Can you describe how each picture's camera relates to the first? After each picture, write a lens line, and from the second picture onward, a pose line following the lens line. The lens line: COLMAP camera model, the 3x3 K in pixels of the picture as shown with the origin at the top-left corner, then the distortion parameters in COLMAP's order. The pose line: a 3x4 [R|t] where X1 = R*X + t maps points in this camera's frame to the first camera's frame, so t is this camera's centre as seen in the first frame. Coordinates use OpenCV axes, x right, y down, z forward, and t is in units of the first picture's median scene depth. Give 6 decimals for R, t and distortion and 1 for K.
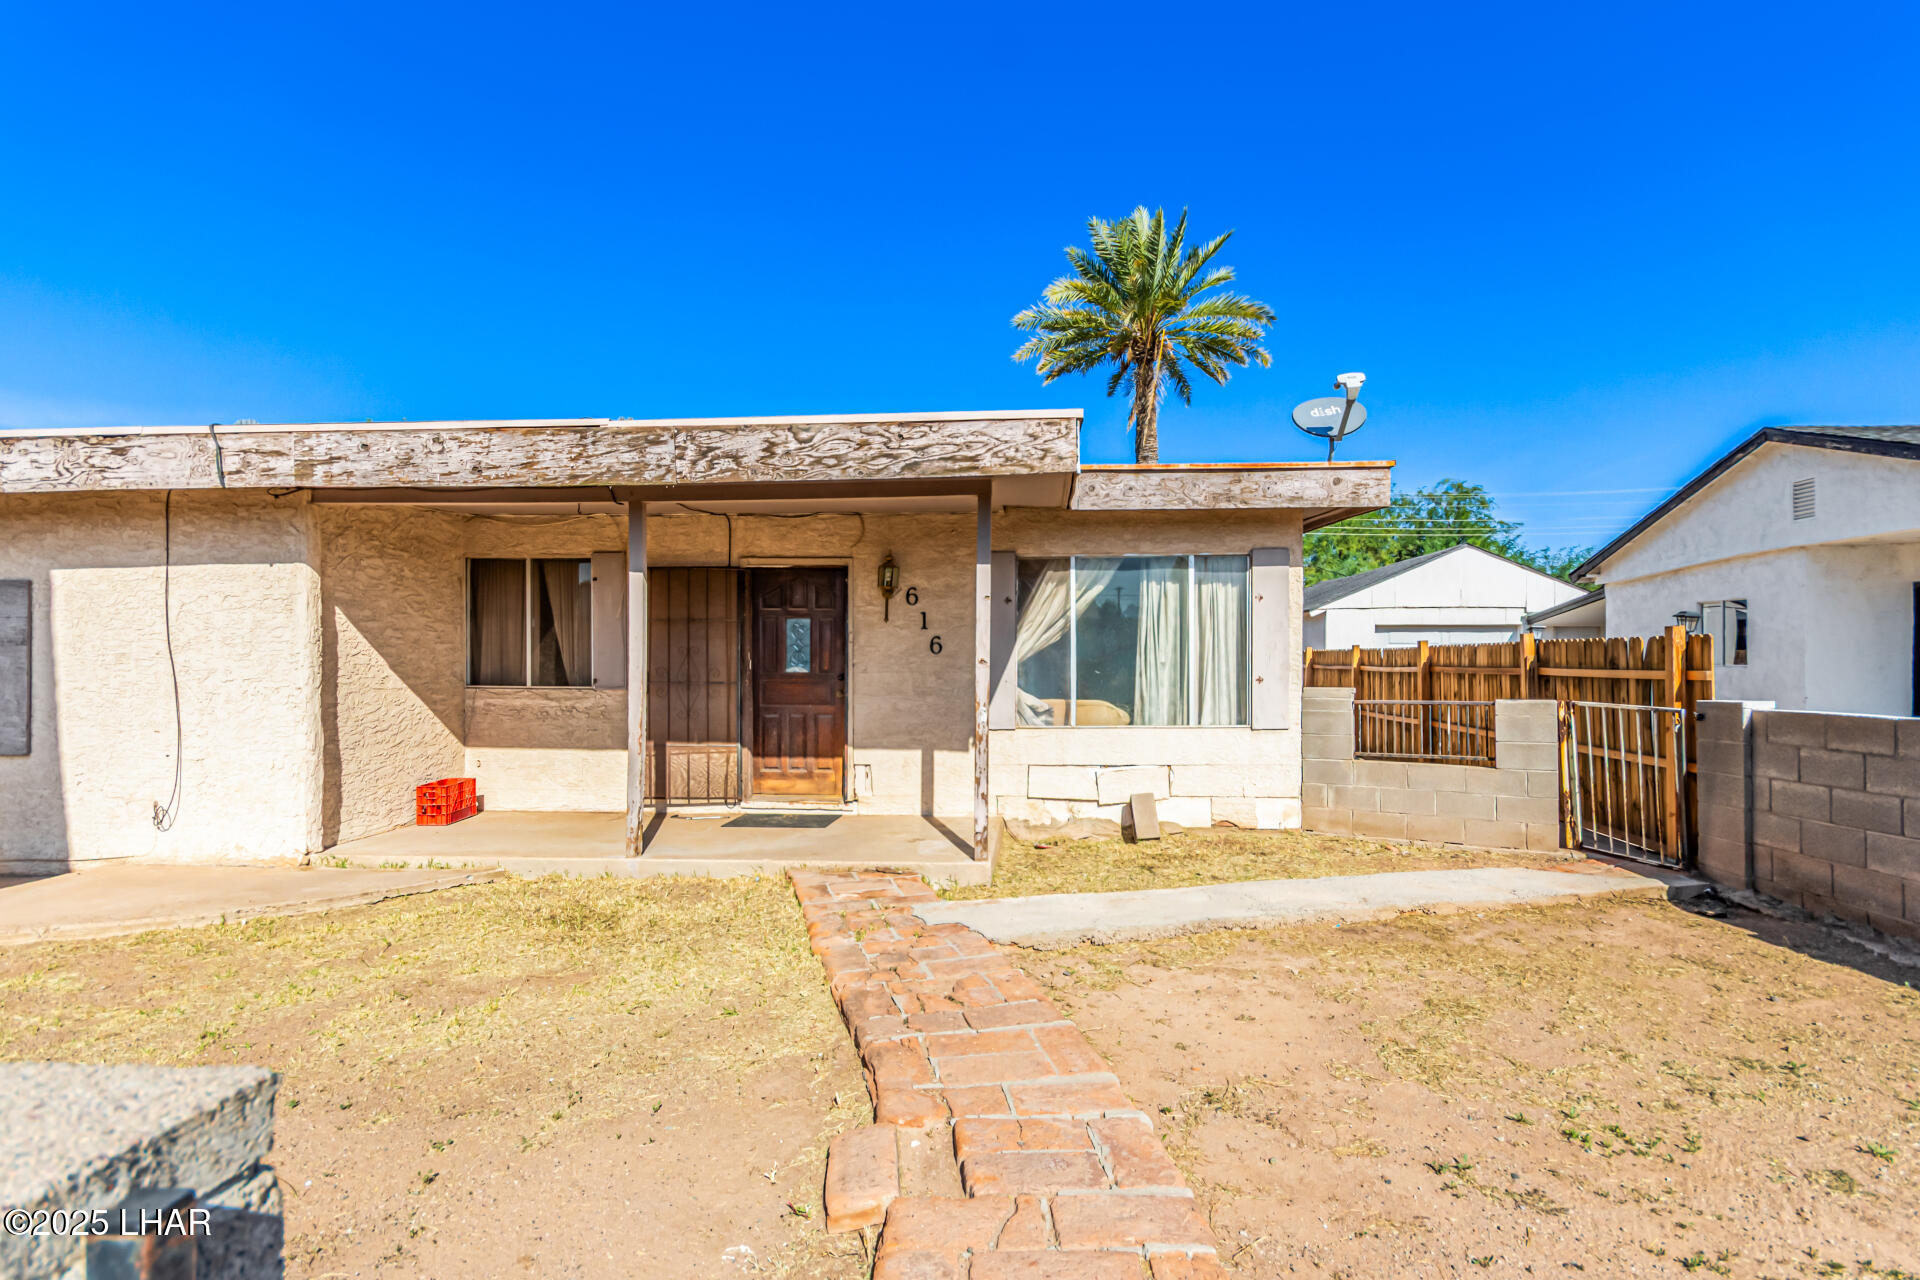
lens RADIAL K [[894.0, 0, 982.1], [0, 894.0, 667.4], [0, 0, 1]] dist [-0.000774, 0.001230]
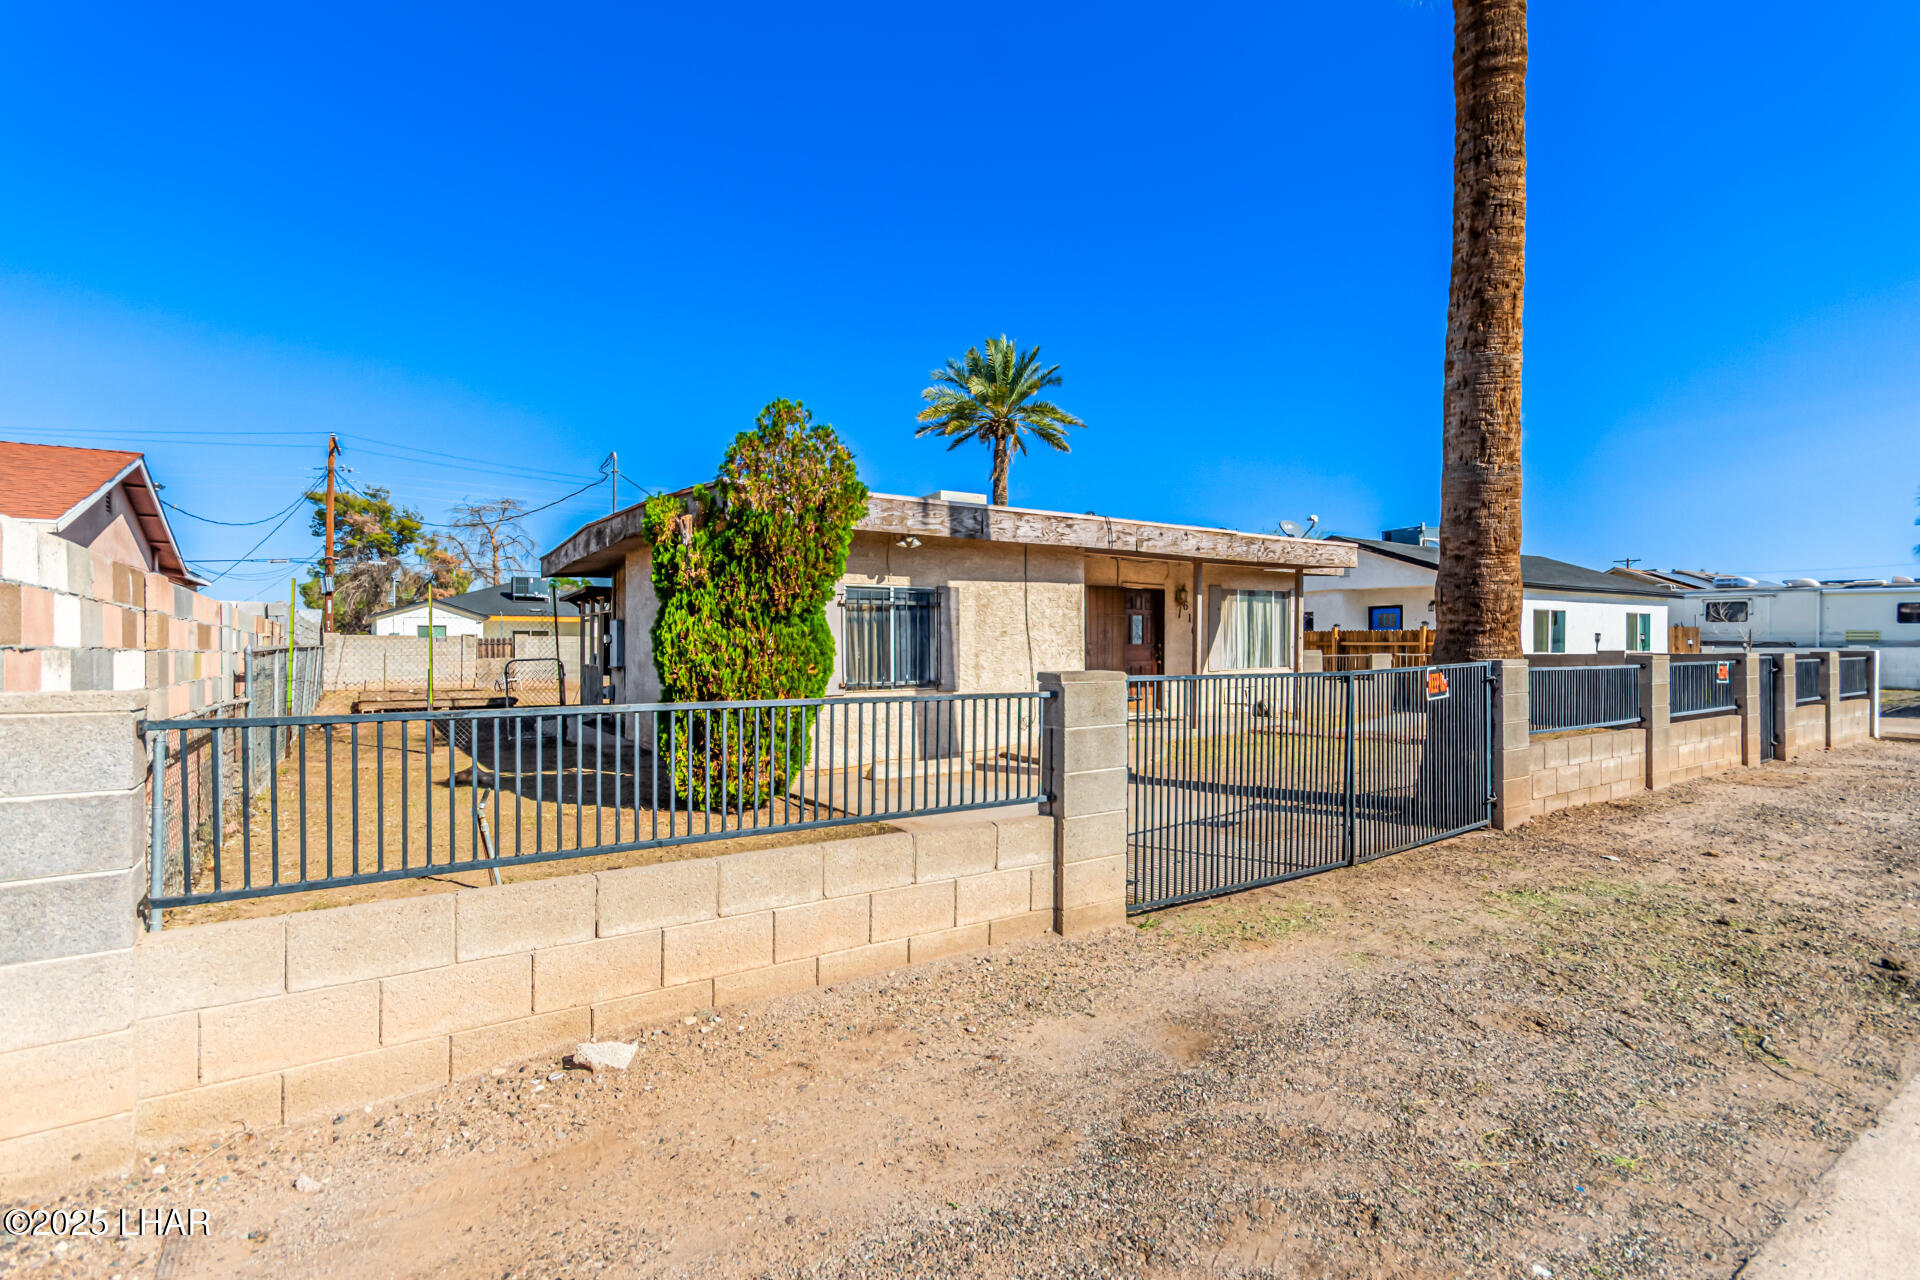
lens RADIAL K [[880.4, 0, 961.7], [0, 880.4, 650.4], [0, 0, 1]] dist [-0.002013, 0.000266]
pose [[0.797971, -0.003485, 0.602686, -1.837209], [0.003263, 0.999994, 0.001462, 0.018313], [-0.602687, 0.000800, 0.797977, -0.298413]]
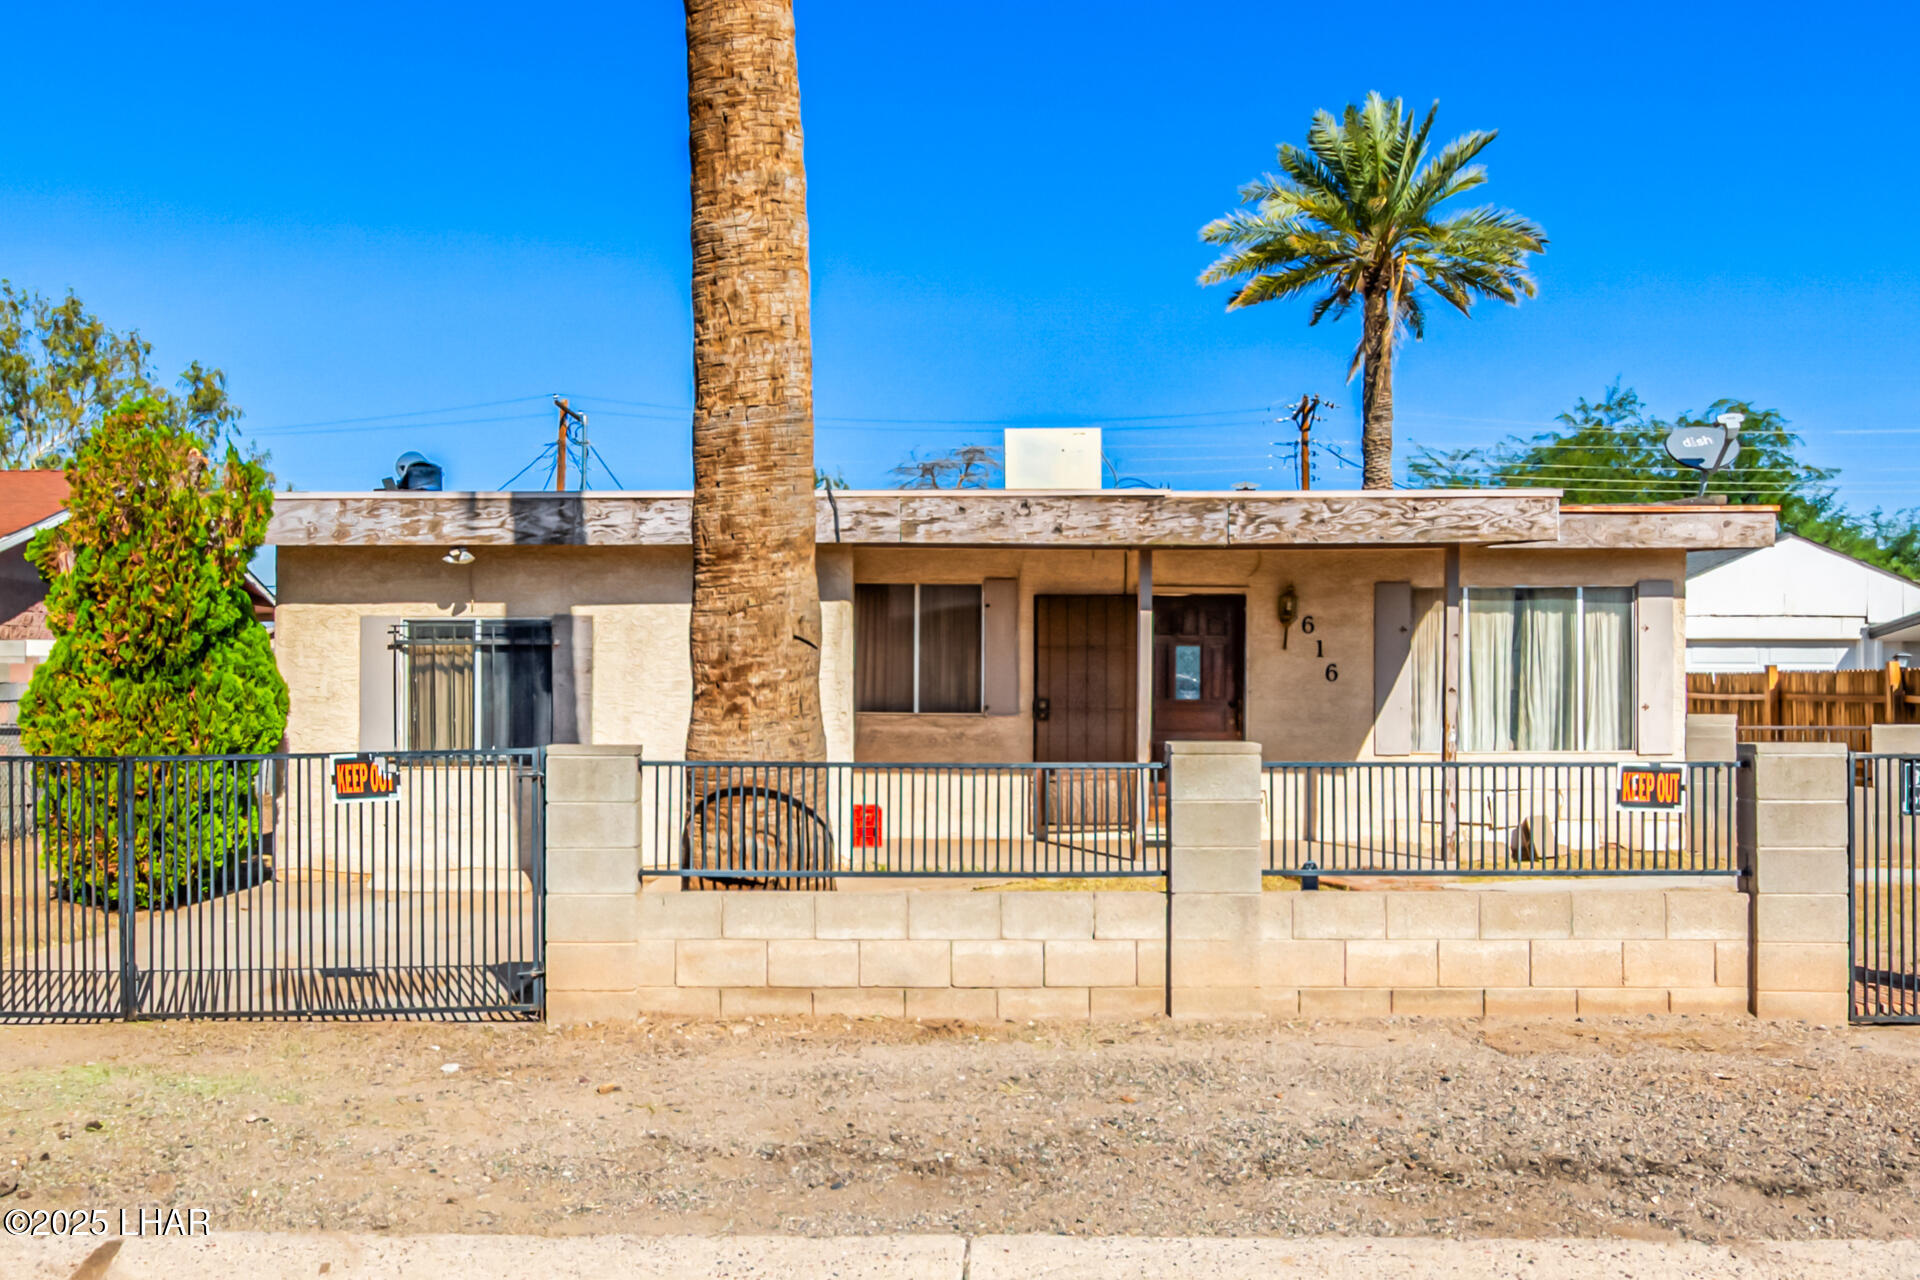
lens RADIAL K [[1673.1, 0, 914.8], [0, 1673.1, 668.3], [0, 0, 1]] dist [-0.003936, 0.016759]
pose [[0.998827, 0.002546, 0.048358, -0.680718], [-0.001896, 0.999907, -0.013494, -0.003700], [-0.048387, 0.013387, 0.998739, -0.972496]]
